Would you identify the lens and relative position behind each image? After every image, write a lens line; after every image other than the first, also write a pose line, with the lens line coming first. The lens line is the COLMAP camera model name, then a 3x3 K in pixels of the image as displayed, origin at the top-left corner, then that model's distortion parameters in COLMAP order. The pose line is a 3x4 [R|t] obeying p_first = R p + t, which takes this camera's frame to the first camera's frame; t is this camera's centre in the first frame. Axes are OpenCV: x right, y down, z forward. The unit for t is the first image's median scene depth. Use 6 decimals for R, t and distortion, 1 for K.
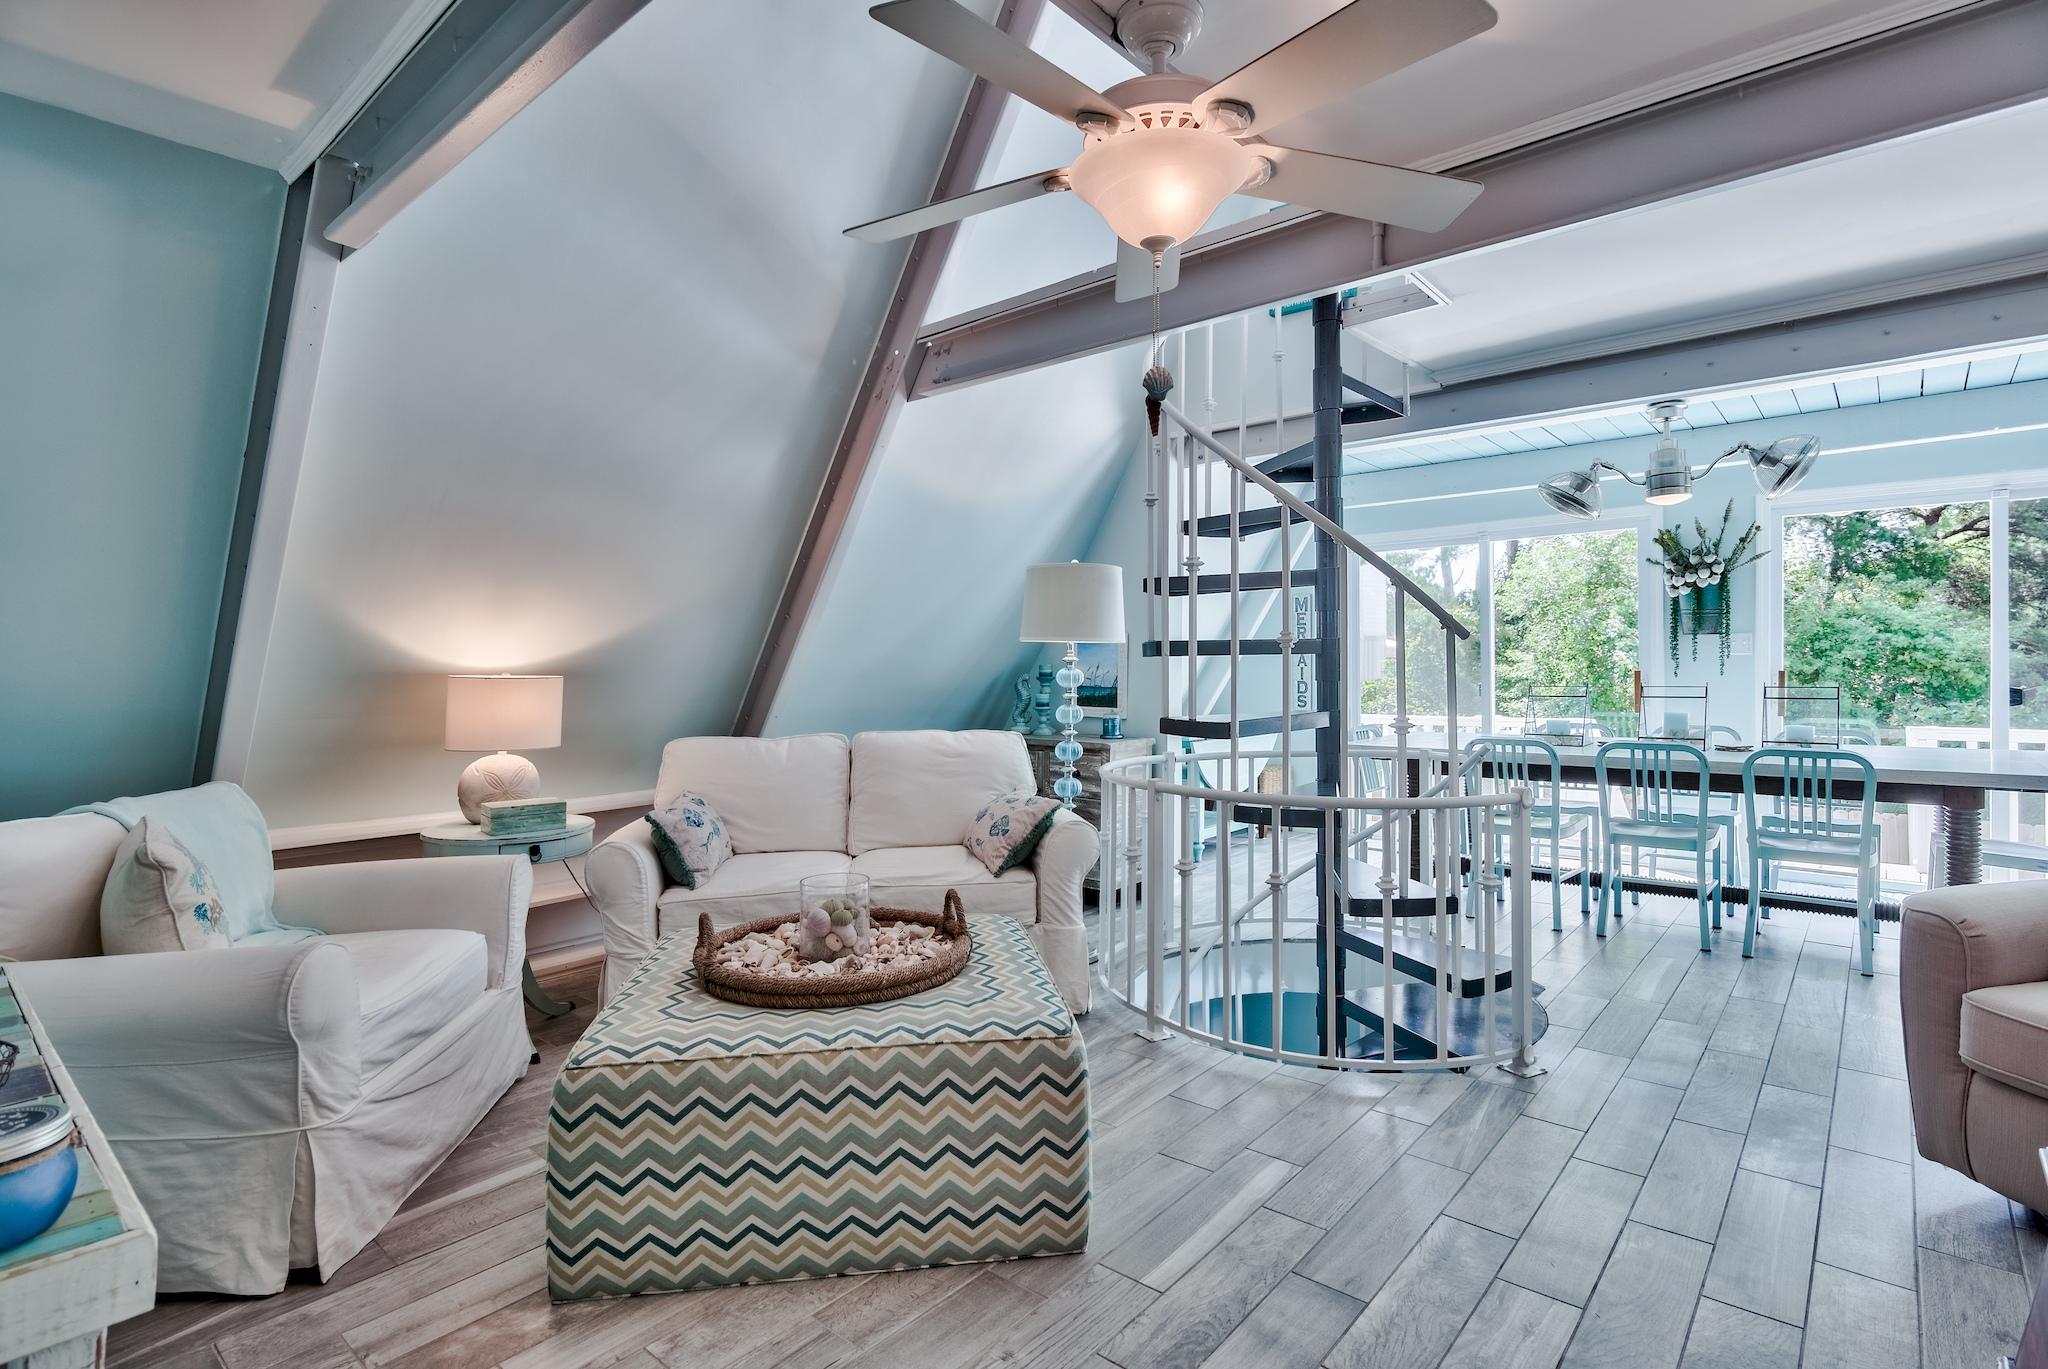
lens RADIAL K [[1006.9, 0, 1043.9], [0, 1006.9, 647.9], [0, 0, 1]] dist [-0.006672, -0.000229]
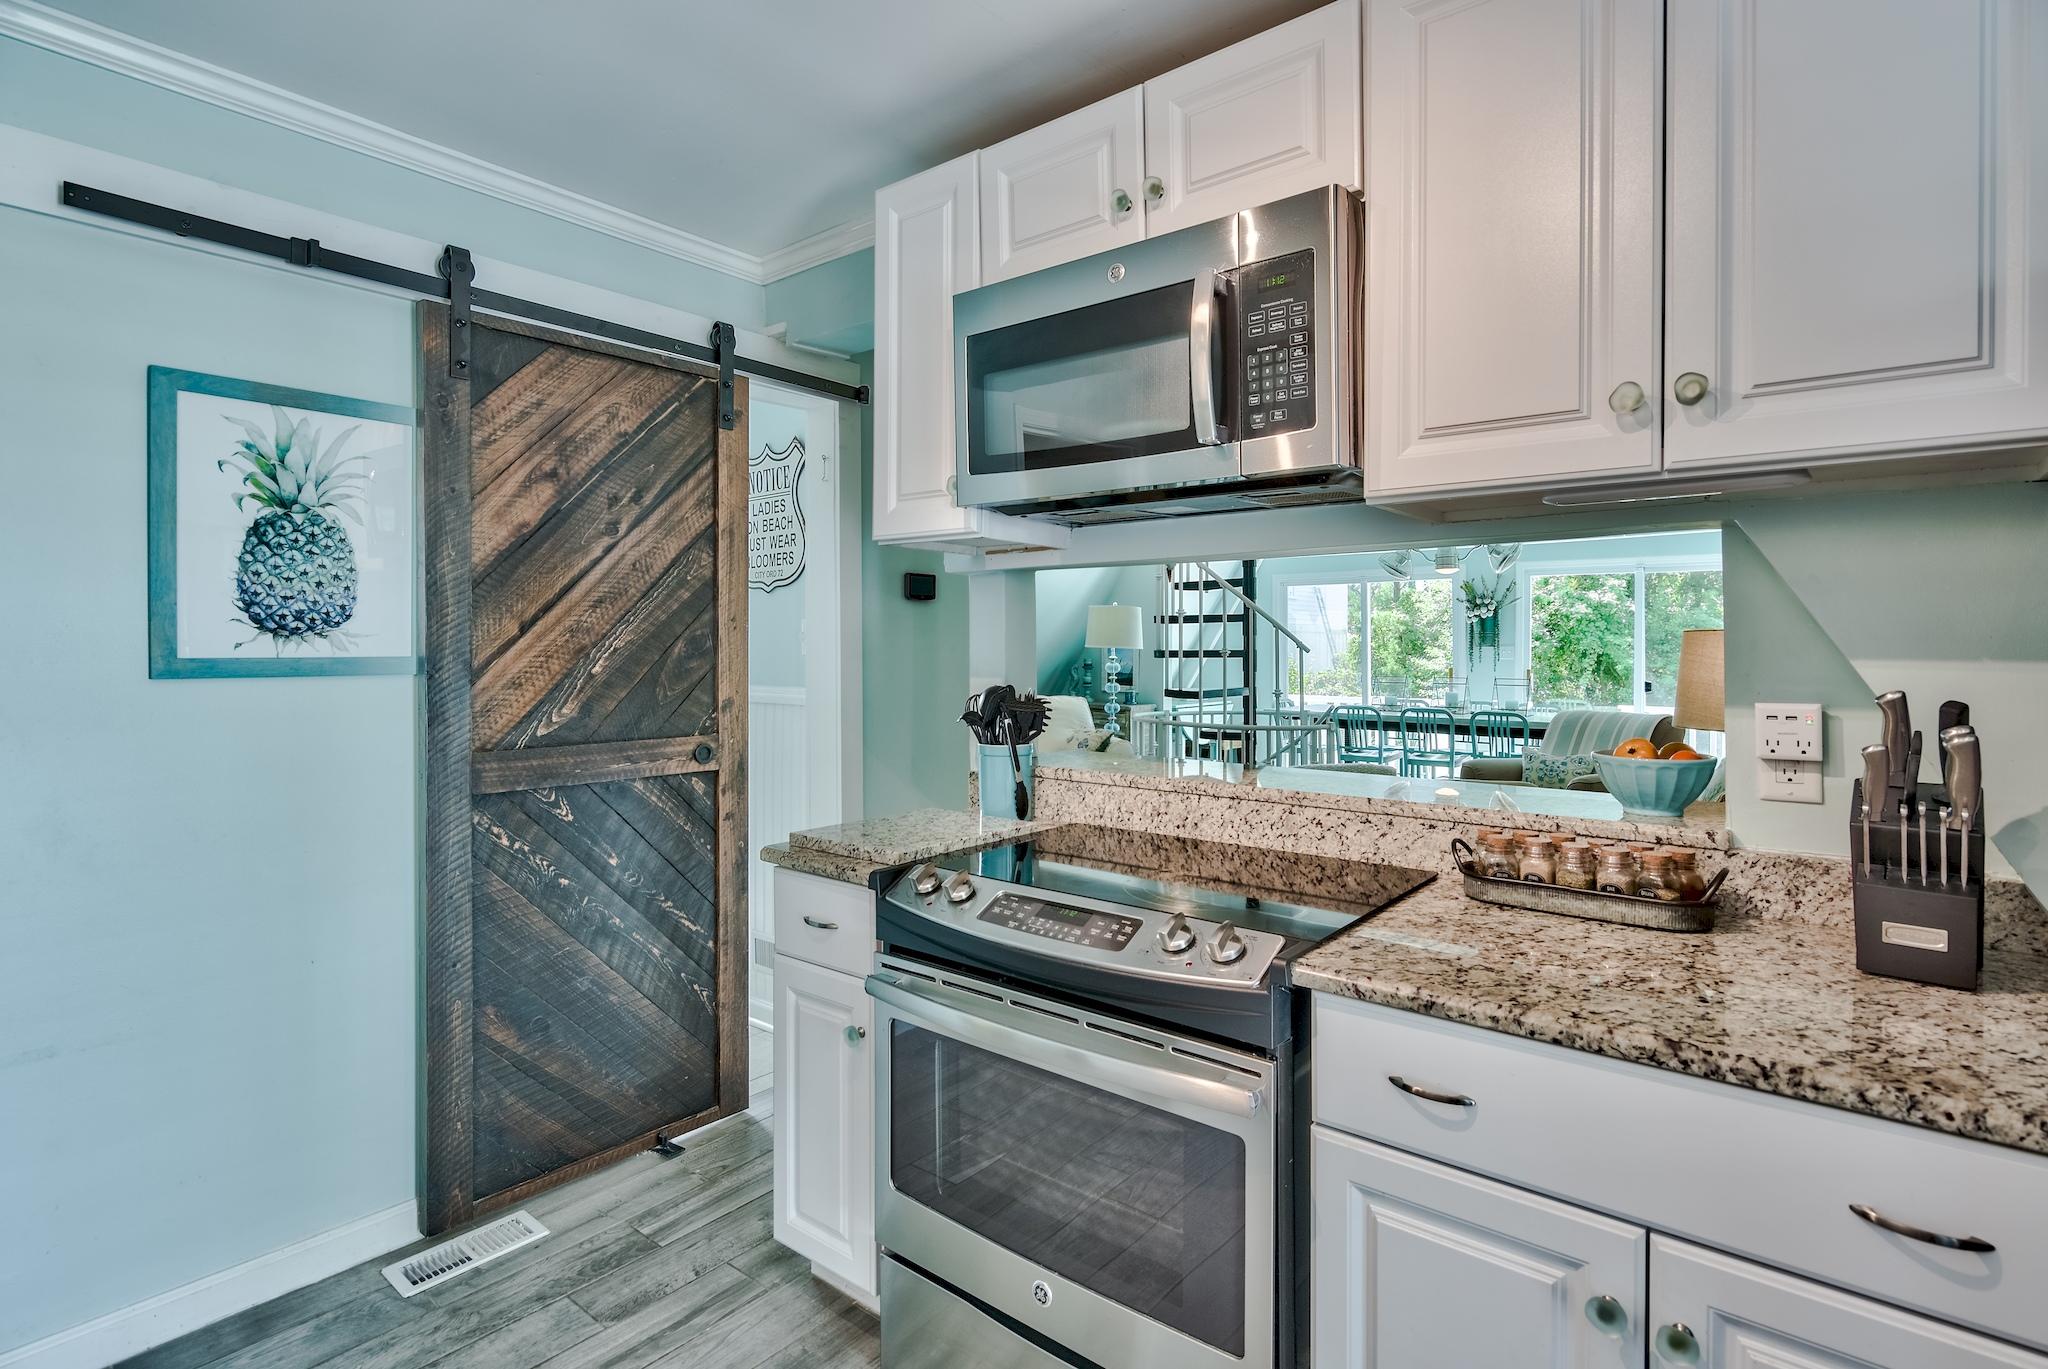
lens RADIAL K [[1006.9, 0, 1056.0], [0, 1006.9, 655.9], [0, 0, 1]] dist [-0.006672, -0.000229]
pose [[0.999073, 0.013176, 0.040988, -0.163564], [-0.013949, 0.999729, 0.018620, -0.027033], [-0.040732, -0.019174, 0.998986, -0.893902]]
